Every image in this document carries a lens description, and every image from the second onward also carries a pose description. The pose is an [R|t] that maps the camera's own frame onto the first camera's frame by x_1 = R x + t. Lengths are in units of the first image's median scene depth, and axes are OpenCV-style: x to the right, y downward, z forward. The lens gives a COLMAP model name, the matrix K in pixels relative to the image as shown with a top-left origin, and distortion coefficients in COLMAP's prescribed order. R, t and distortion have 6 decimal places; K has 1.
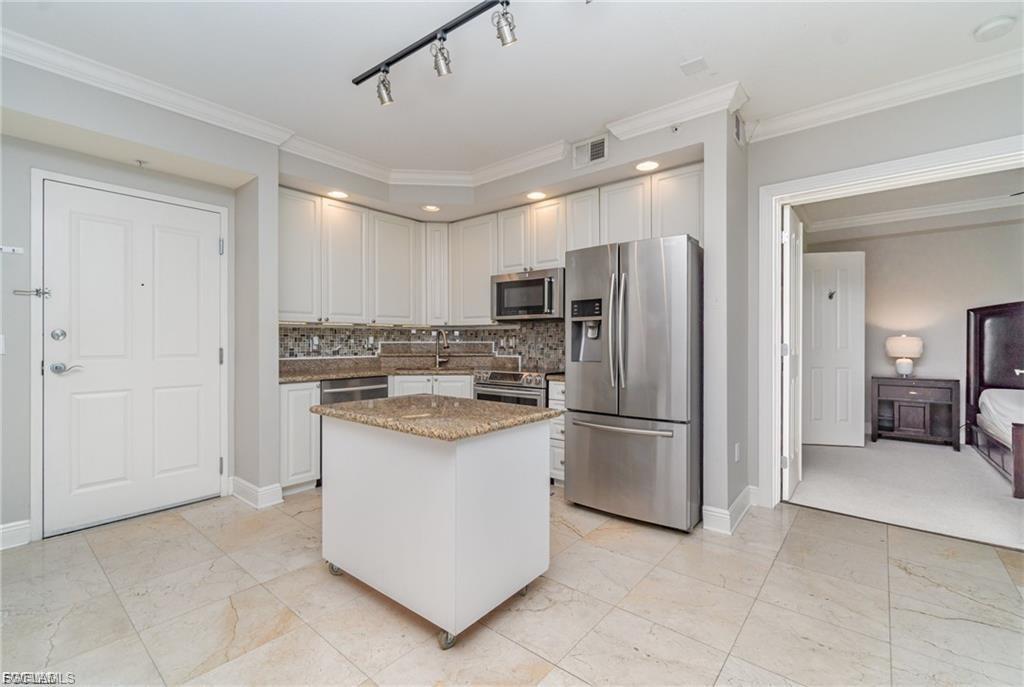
lens RADIAL K [[447.8, 0, 519.3], [0, 447.8, 344.0], [0, 0, 1]] dist [-0.006990, 0.001175]
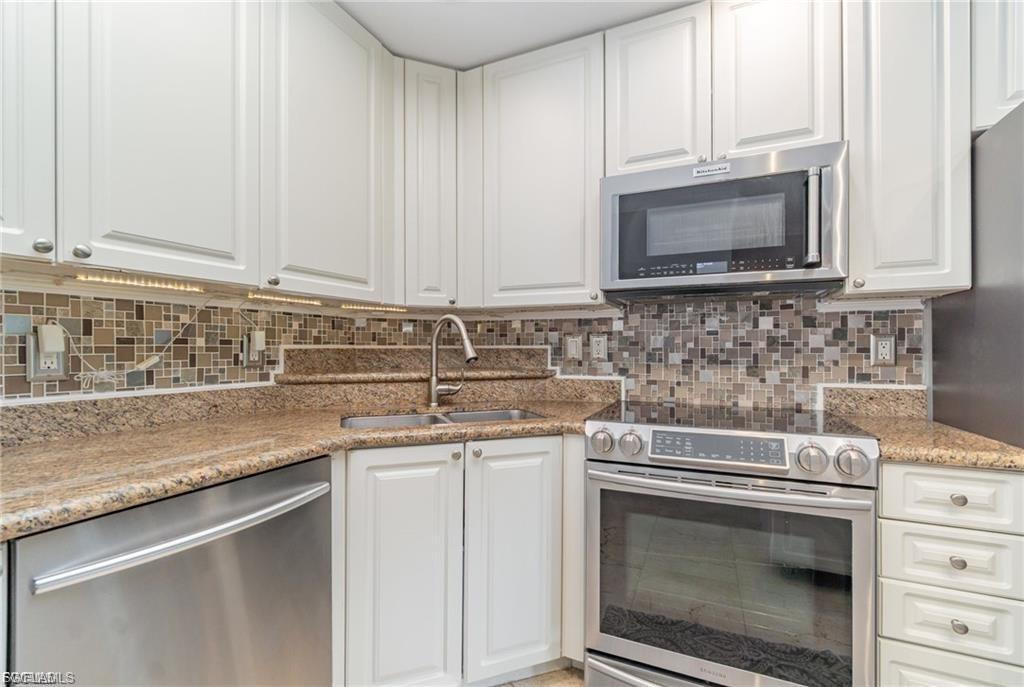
lens RADIAL K [[447.8, 0, 514.3], [0, 447.8, 348.3], [0, 0, 1]] dist [-0.006990, 0.001175]
pose [[0.969211, 0.000338, 0.246230, -0.228427], [0.001609, 0.999969, -0.007706, 0.000930], [-0.246225, 0.007865, 0.969181, 0.620487]]
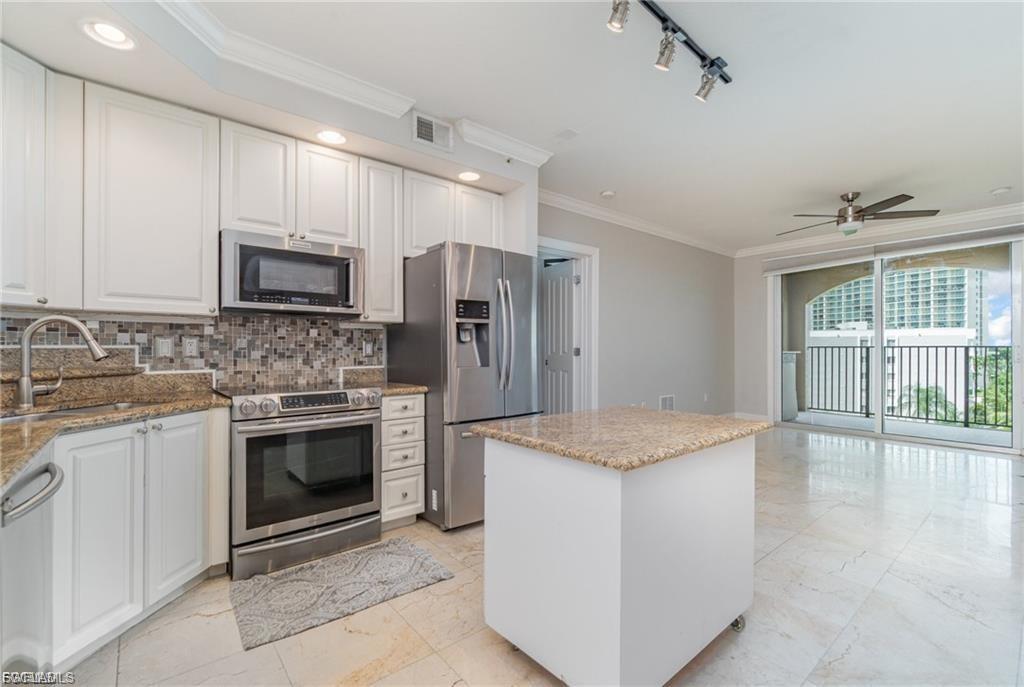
lens RADIAL K [[447.8, 0, 510.9], [0, 447.8, 347.3], [0, 0, 1]] dist [-0.006990, 0.001175]
pose [[0.196679, 0.000930, 0.980467, -0.528802], [0.006842, 0.999974, -0.002321, 0.000892], [-0.980444, 0.007165, 0.196668, 0.524262]]
